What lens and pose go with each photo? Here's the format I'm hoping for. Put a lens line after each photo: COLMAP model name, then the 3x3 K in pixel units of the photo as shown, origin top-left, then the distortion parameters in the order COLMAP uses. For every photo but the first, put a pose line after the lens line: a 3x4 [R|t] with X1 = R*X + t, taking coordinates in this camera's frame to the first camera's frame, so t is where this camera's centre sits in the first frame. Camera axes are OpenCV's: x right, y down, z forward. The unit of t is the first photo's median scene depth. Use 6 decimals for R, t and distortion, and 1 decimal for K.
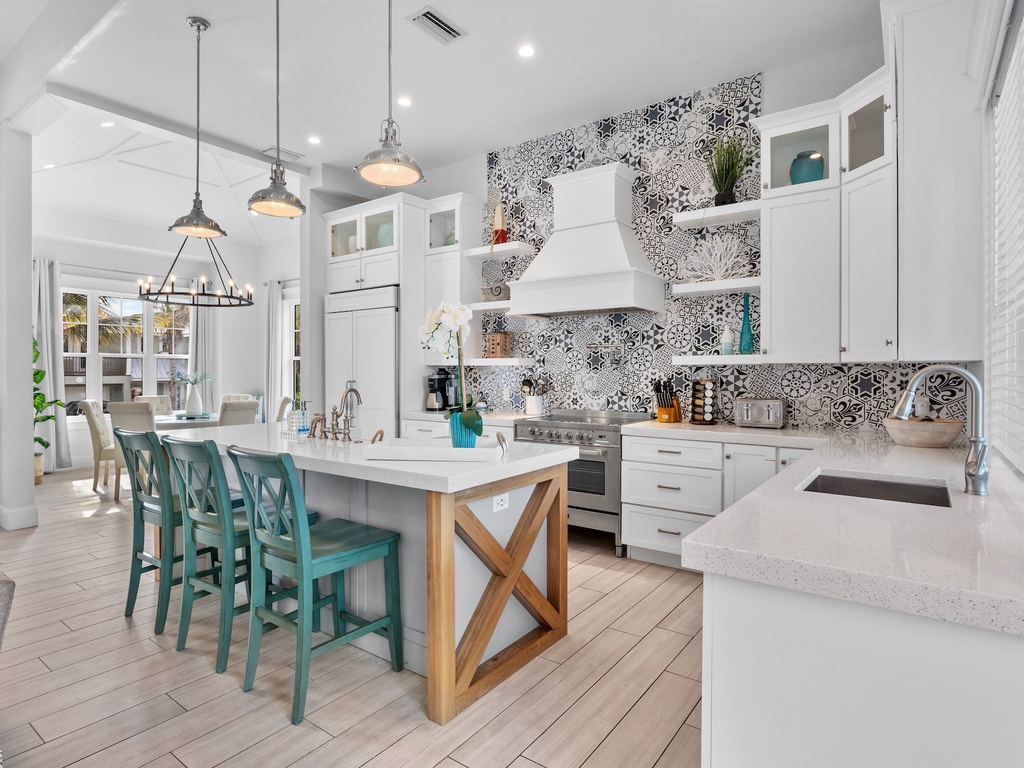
lens RADIAL K [[577.6, 0, 512.2], [0, 577.6, 368.4], [0, 0, 1]] dist [-0.000982, 0.000504]
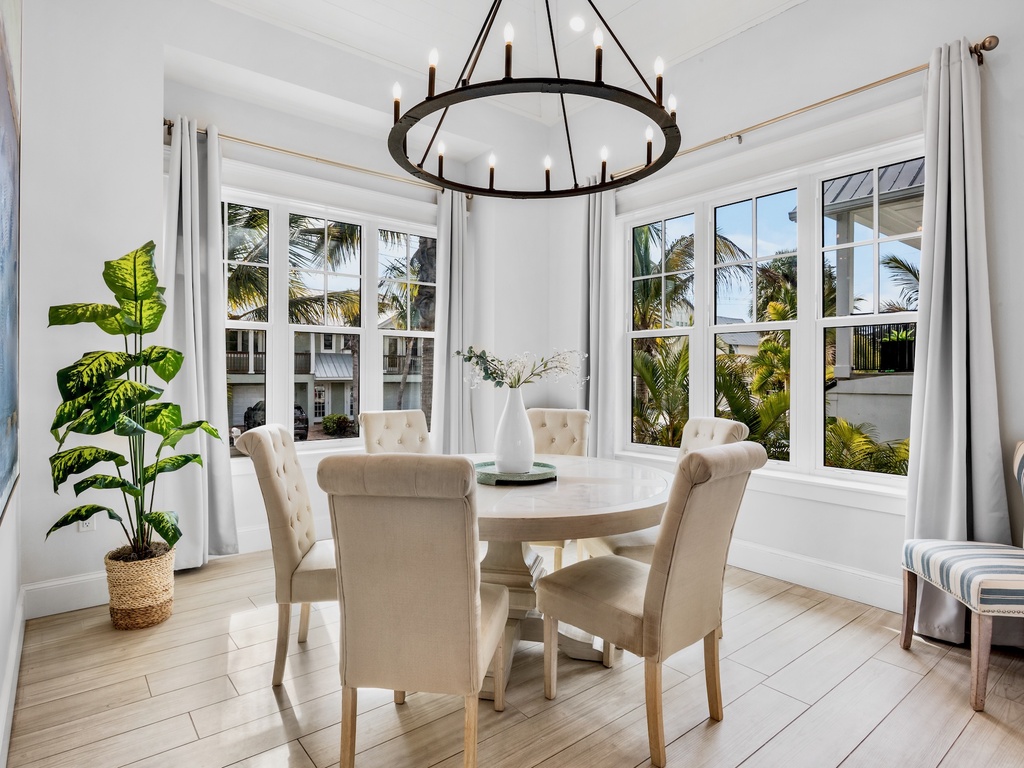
lens RADIAL K [[577.6, 0, 512.2], [0, 577.6, 368.4], [0, 0, 1]] dist [-0.000982, 0.000504]
pose [[0.969699, 0.001799, -0.244298, -0.425130], [-0.002464, 0.999994, -0.002418, 0.015440], [0.244292, 0.002946, 0.969697, 0.590760]]
